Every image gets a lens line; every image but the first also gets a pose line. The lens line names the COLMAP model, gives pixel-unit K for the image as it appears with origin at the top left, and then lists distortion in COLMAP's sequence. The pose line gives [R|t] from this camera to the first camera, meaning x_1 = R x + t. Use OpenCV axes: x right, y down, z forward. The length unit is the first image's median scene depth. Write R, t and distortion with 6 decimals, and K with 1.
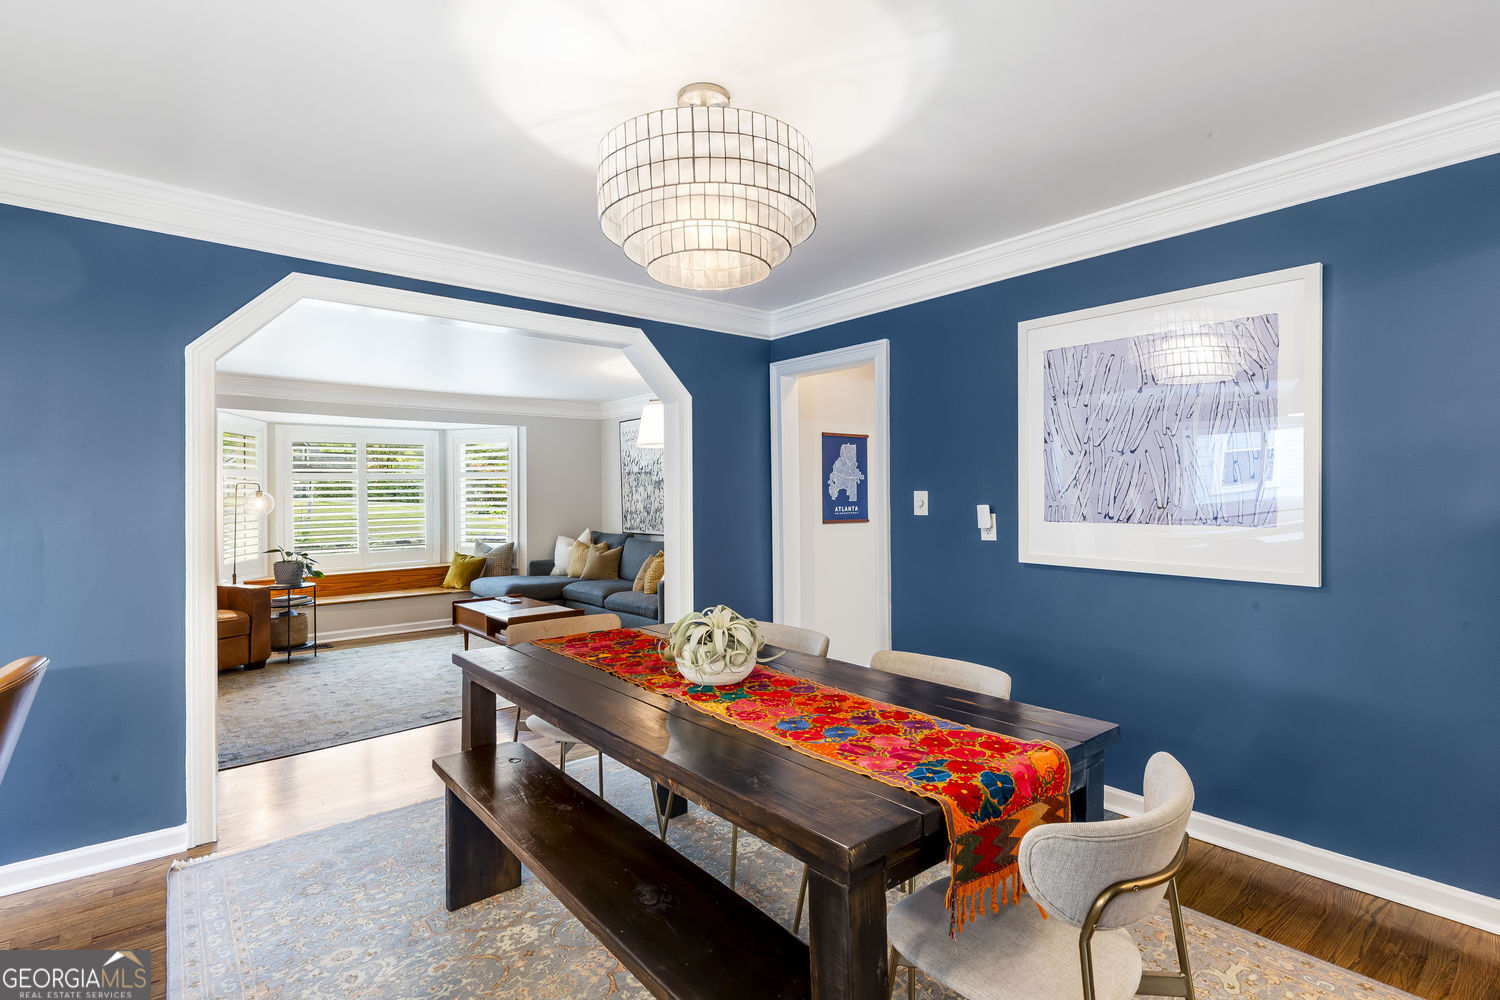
lens RADIAL K [[716.1, 0, 750.0], [0, 716.1, 500.0], [0, 0, 1]] dist [0.000080, -0.000222]
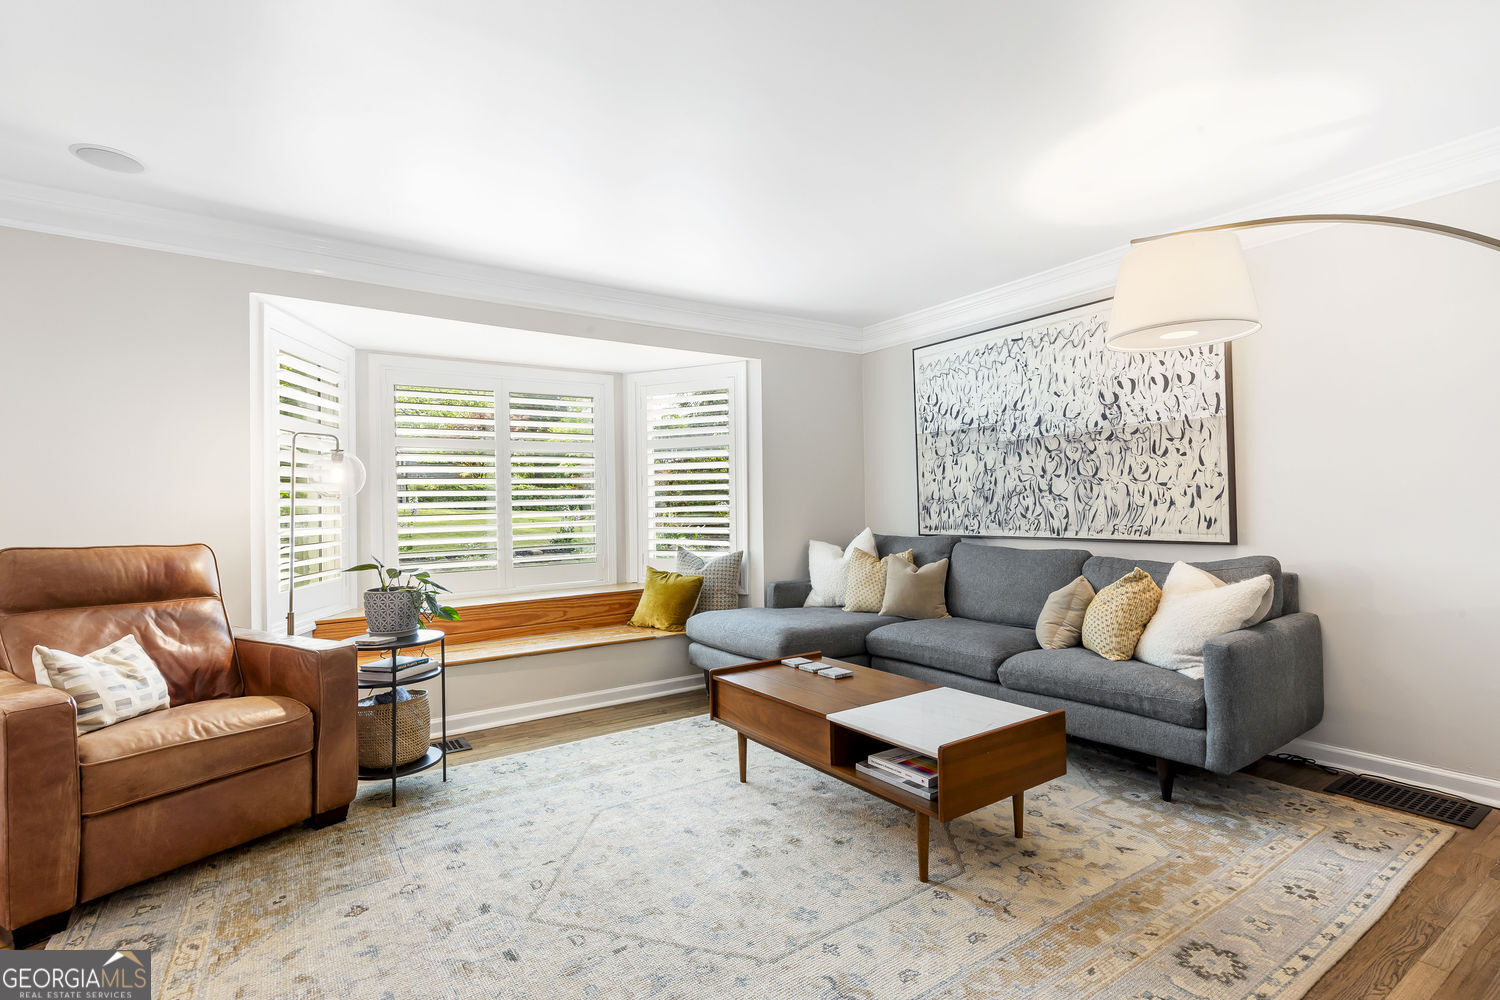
lens RADIAL K [[707.8, 0, 745.7], [0, 707.8, 501.9], [0, 0, 1]] dist [0.004336, -0.000347]
pose [[0.994733, -0.007773, -0.102200, -0.277806], [0.006343, 0.999878, -0.014303, 0.027156], [0.102299, 0.013579, 0.994661, 0.424455]]
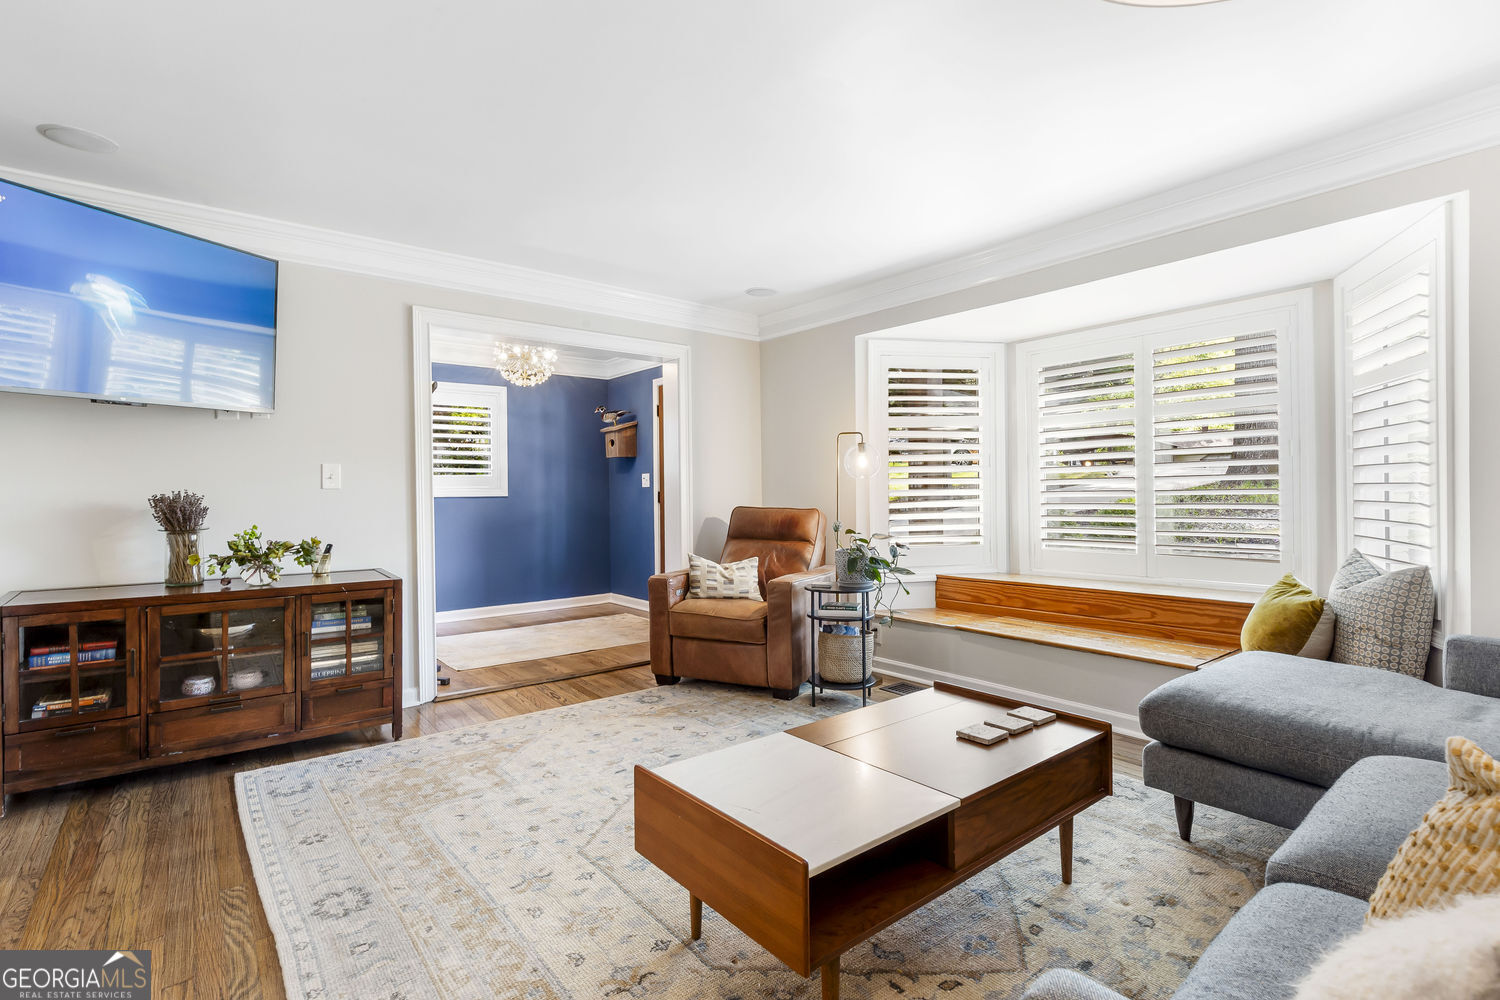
lens RADIAL K [[709.5, 0, 749.9], [0, 709.5, 490.7], [0, 0, 1]] dist [0.010939, -0.000107]
pose [[-0.025003, 0.007256, -0.999661, -0.002504], [0.002564, 0.999971, 0.007194, 0.022576], [0.999684, -0.002384, -0.025021, 0.735206]]
